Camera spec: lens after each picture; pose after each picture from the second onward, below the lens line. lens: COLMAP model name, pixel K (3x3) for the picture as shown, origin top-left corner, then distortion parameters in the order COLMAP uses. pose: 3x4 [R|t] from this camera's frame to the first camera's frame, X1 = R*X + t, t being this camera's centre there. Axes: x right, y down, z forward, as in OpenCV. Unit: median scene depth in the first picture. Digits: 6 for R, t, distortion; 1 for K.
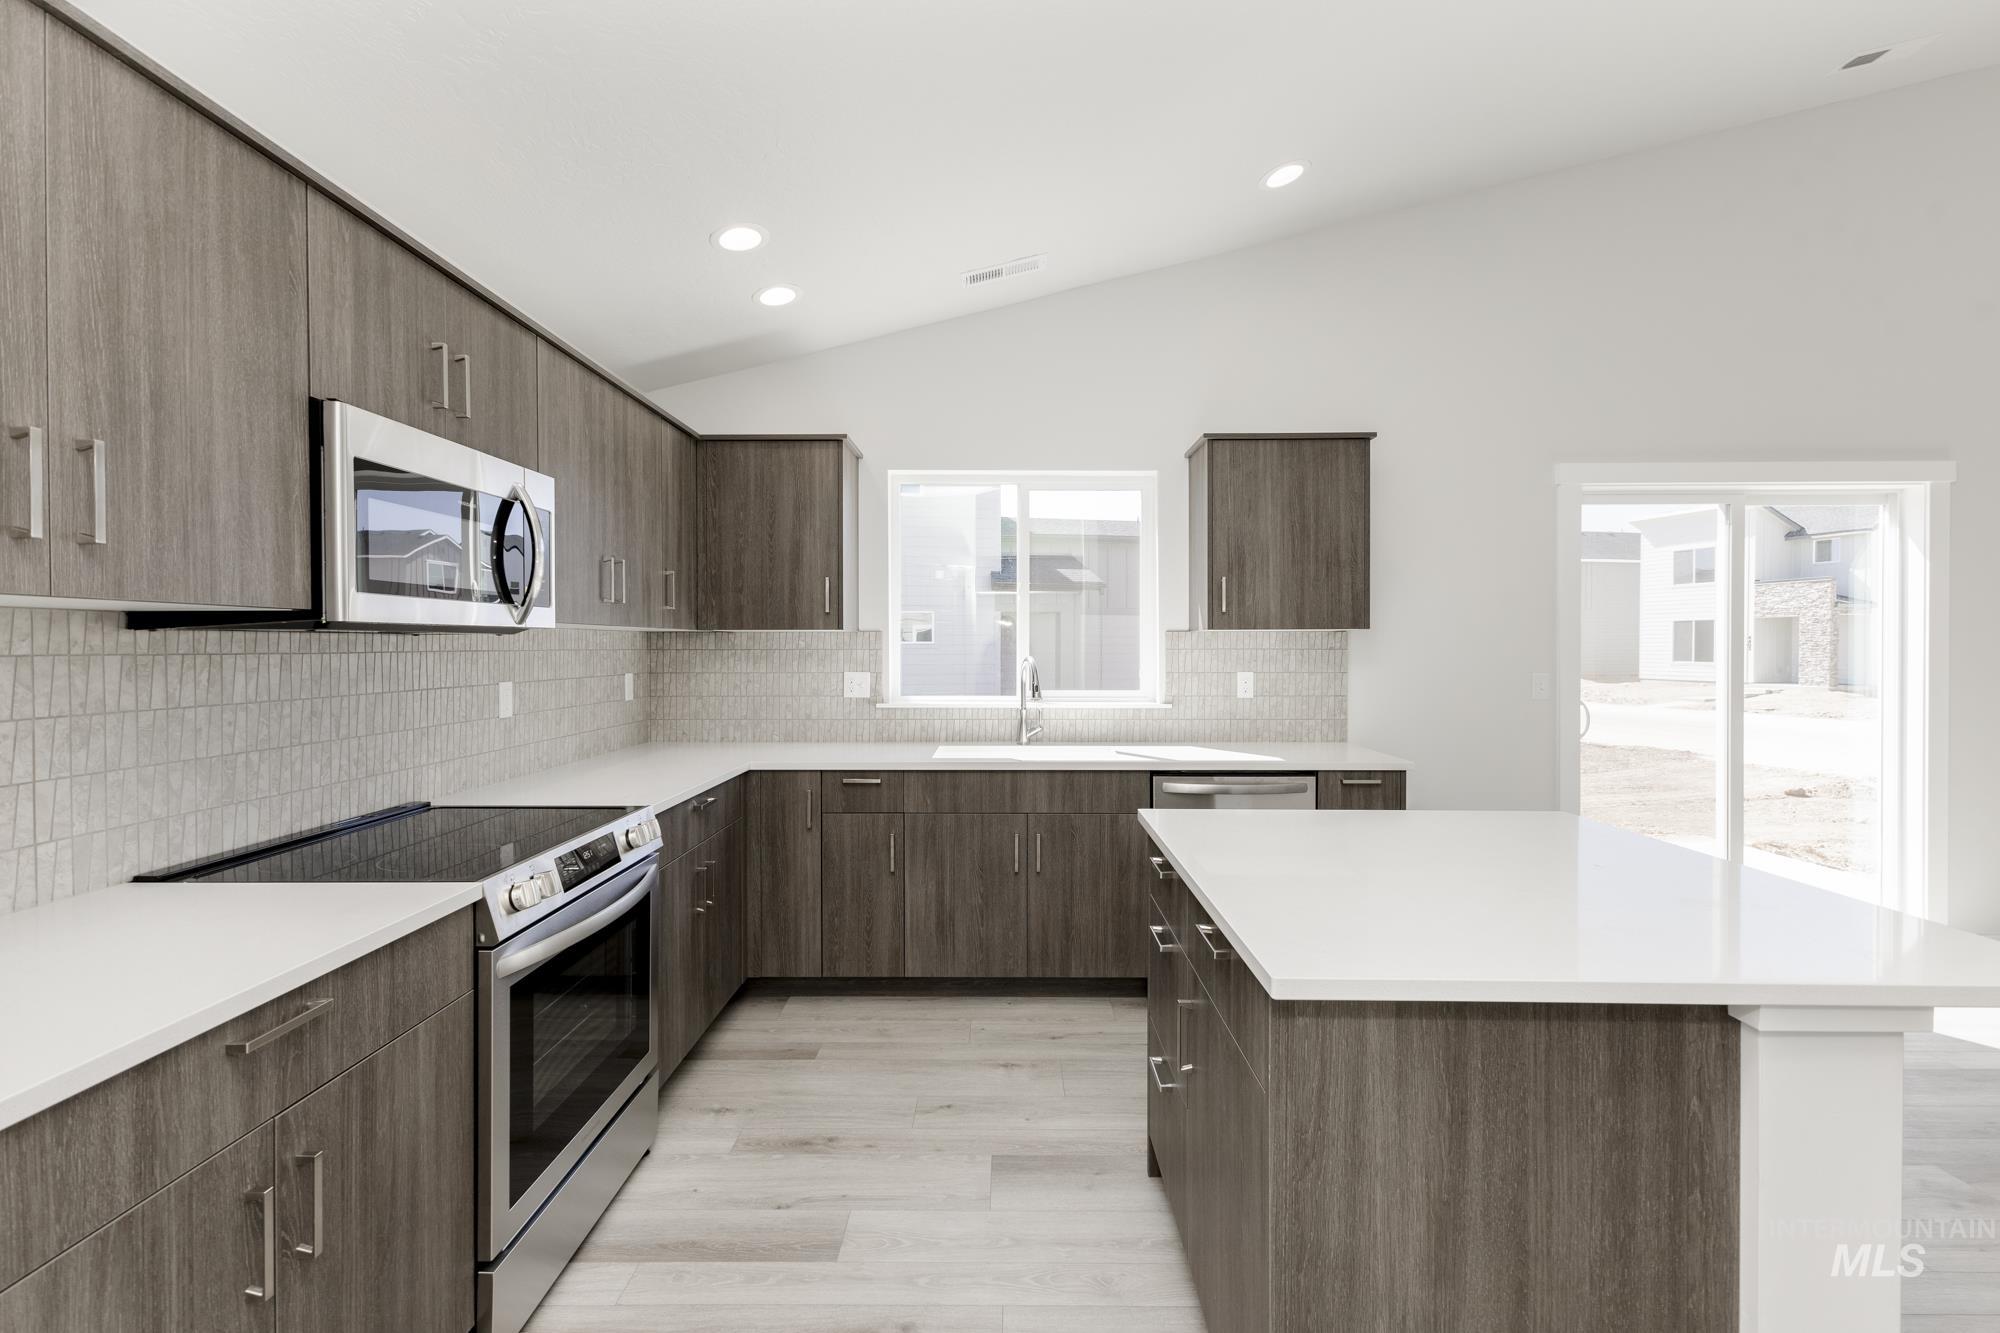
lens RADIAL K [[884.5, 0, 979.2], [0, 884.5, 653.7], [0, 0, 1]] dist [0.001669, 0.000065]
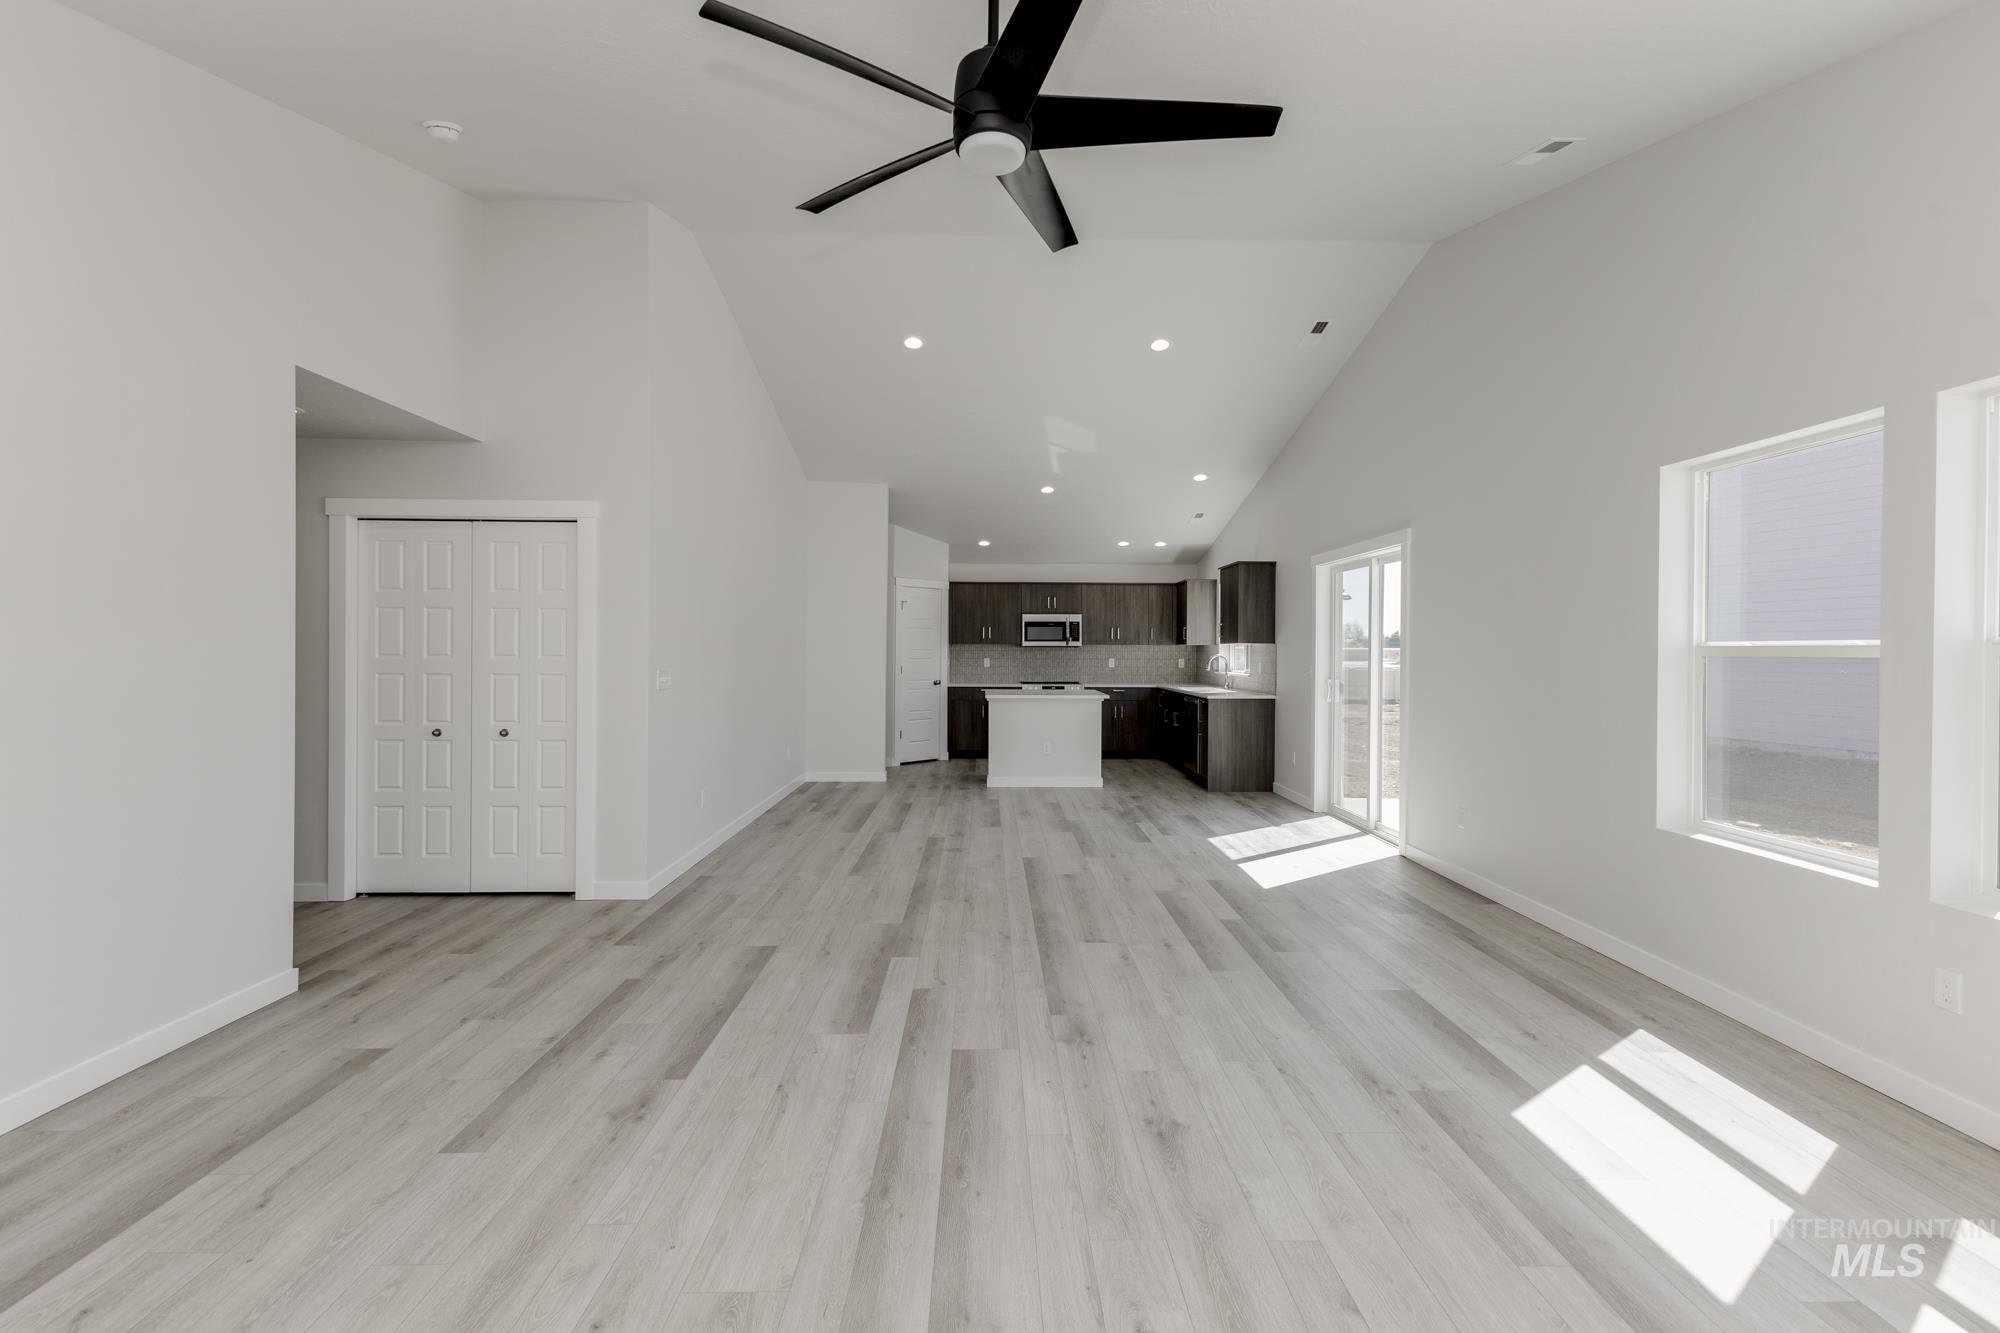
lens RADIAL K [[877.7, 0, 1015.5], [0, 877.7, 657.2], [0, 0, 1]] dist [0.003535, 0.000086]
pose [[0.042048, 0.009104, -0.999074, 2.809467], [-0.011046, 0.999902, 0.008646, -0.004256], [0.999055, 0.010672, 0.042144, 0.302065]]
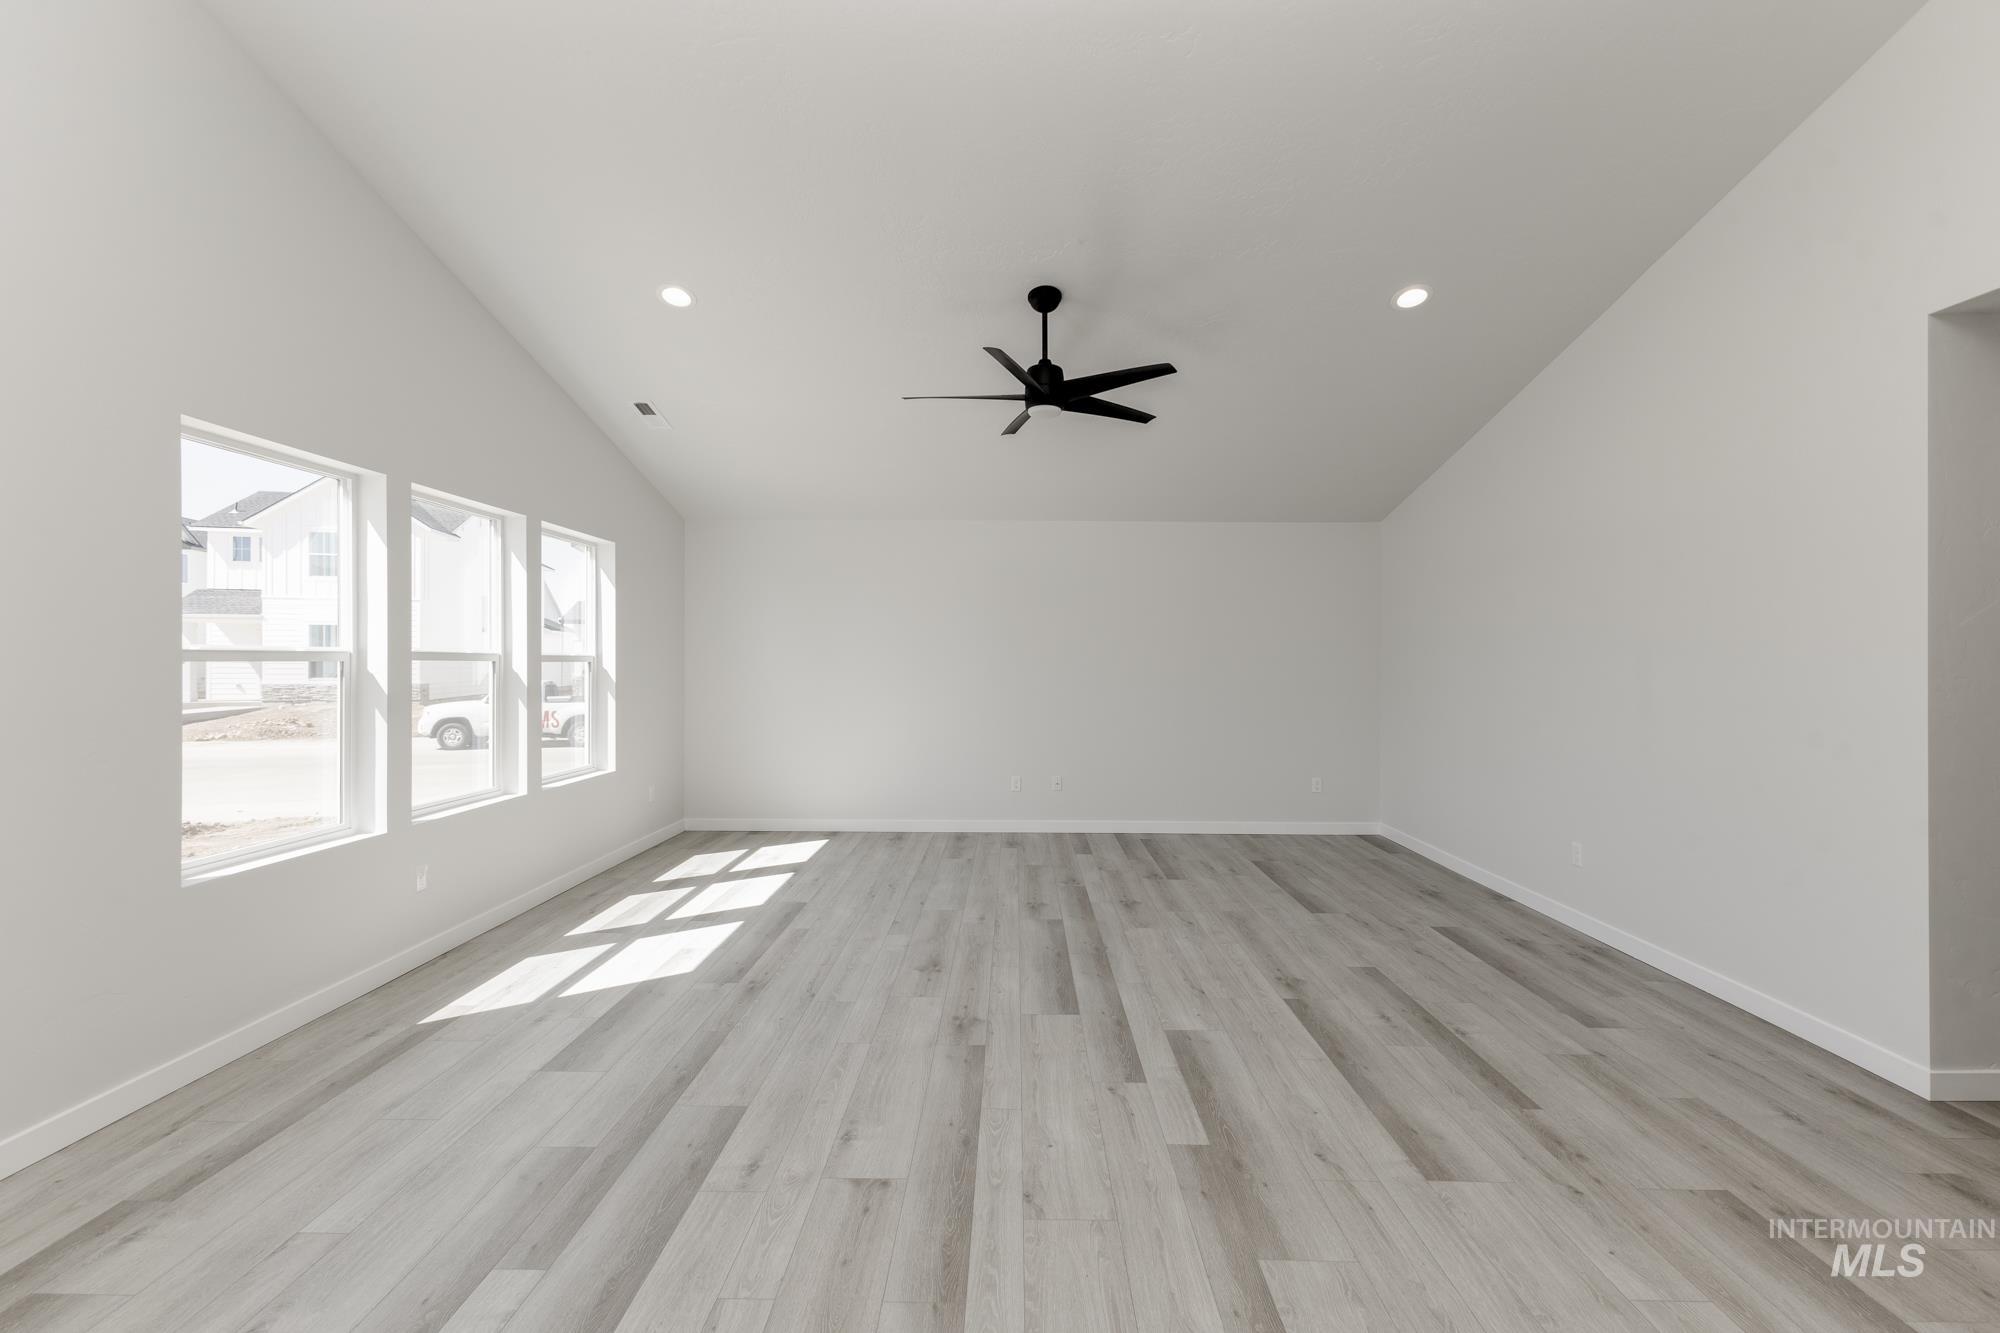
lens RADIAL K [[877.7, 0, 1015.5], [0, 877.7, 657.2], [0, 0, 1]] dist [0.003535, 0.000086]
pose [[-0.008287, 0.004315, 0.999956, 1.010560], [0.003007, 0.999986, -0.004290, -0.004626], [-0.999961, 0.002972, -0.008300, 0.357511]]
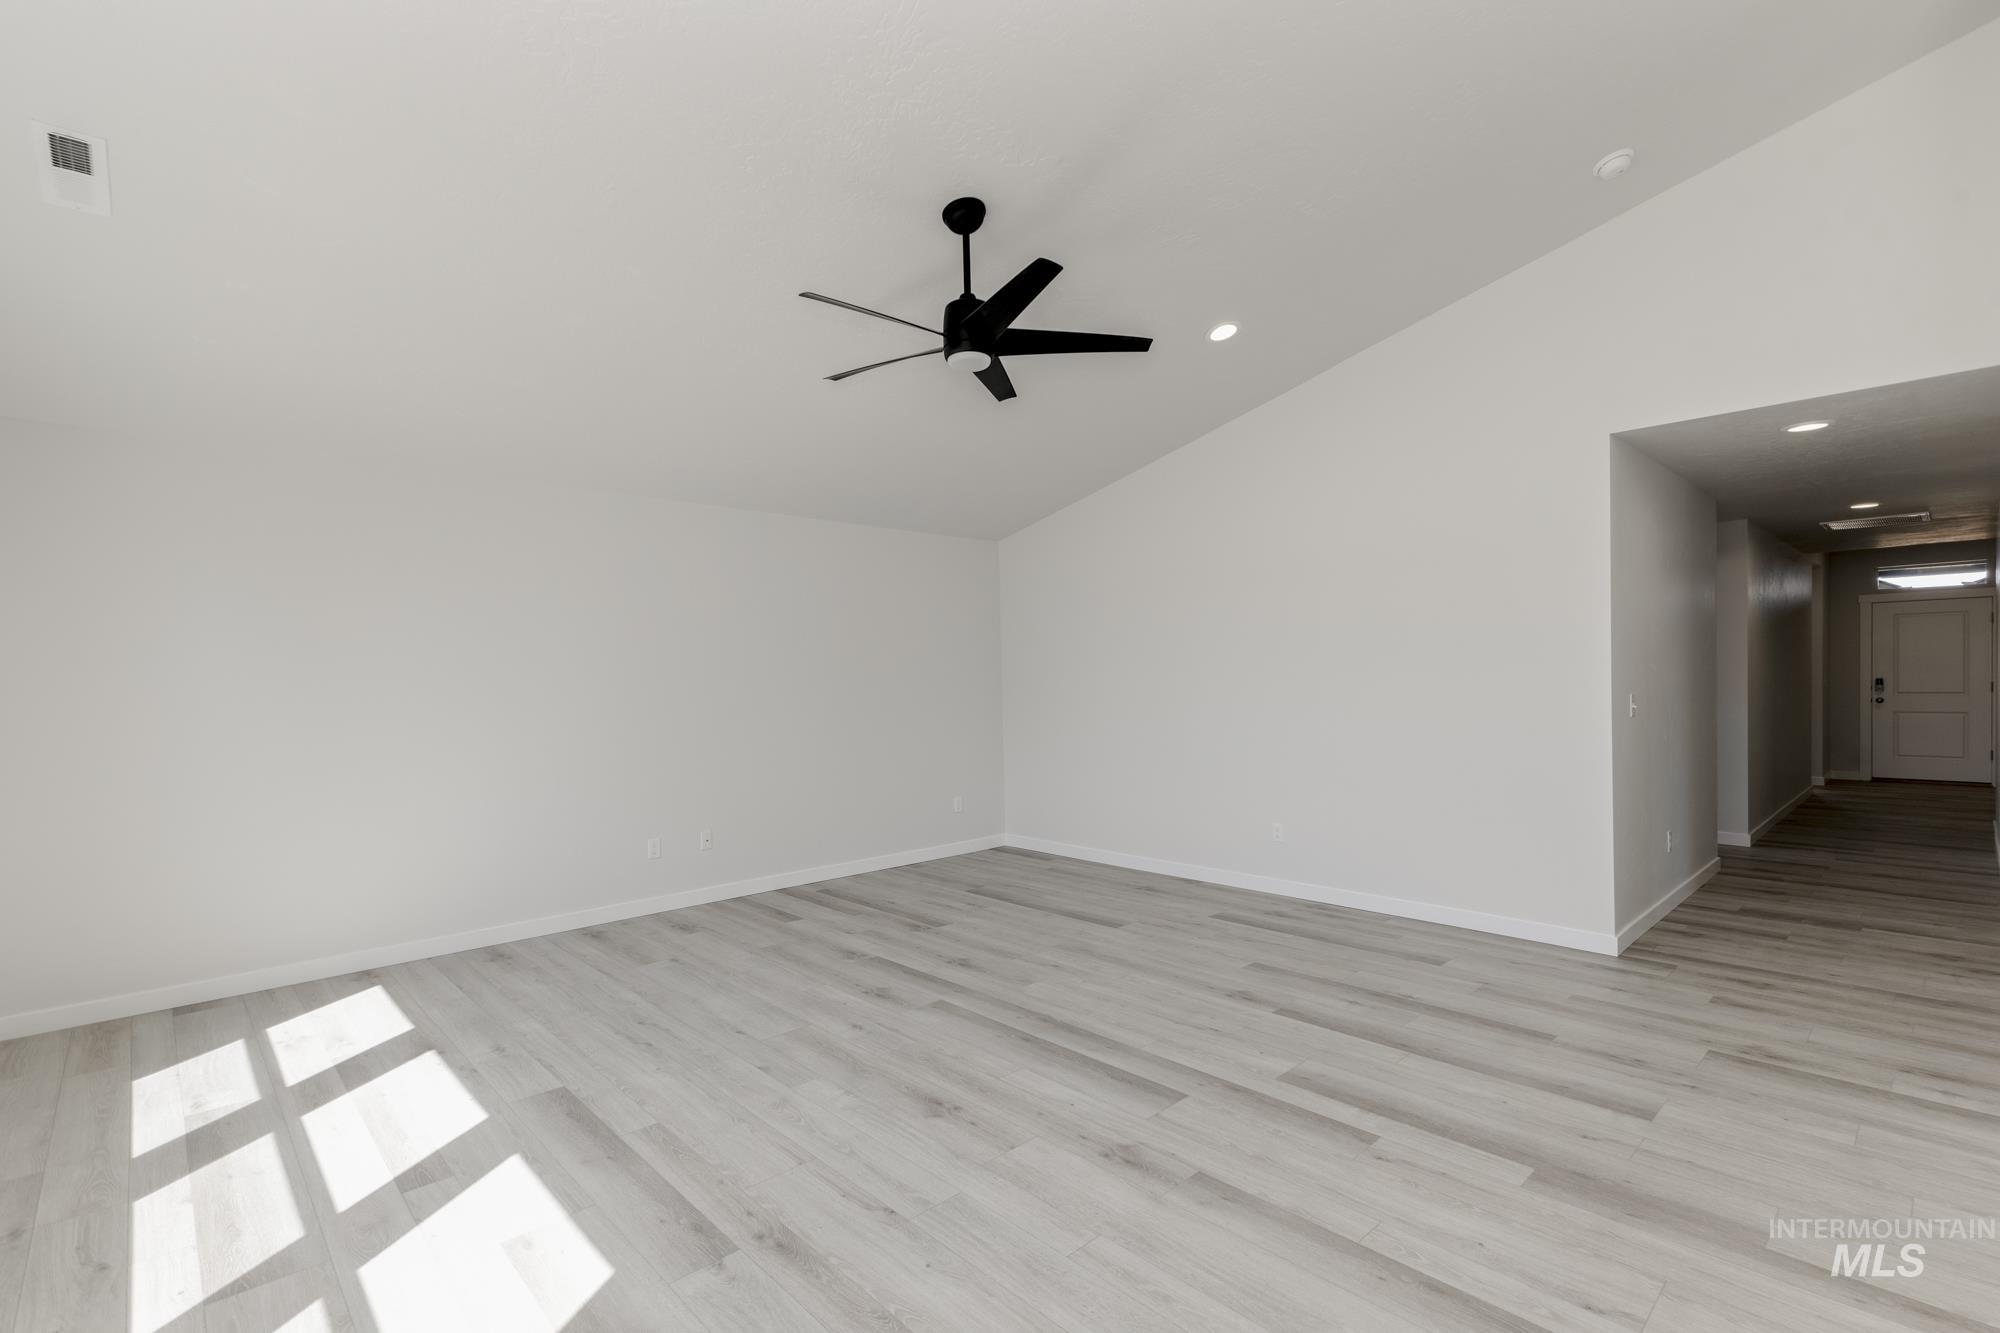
lens RADIAL K [[893.3, 0, 991.0], [0, 893.3, 690.3], [0, 0, 1]] dist [0.005448, 0.000321]
pose [[-0.691963, 0.002318, 0.721930, 1.501404], [0.022797, 0.999566, 0.018642, -0.009728], [-0.721573, 0.029358, -0.691715, 0.967282]]
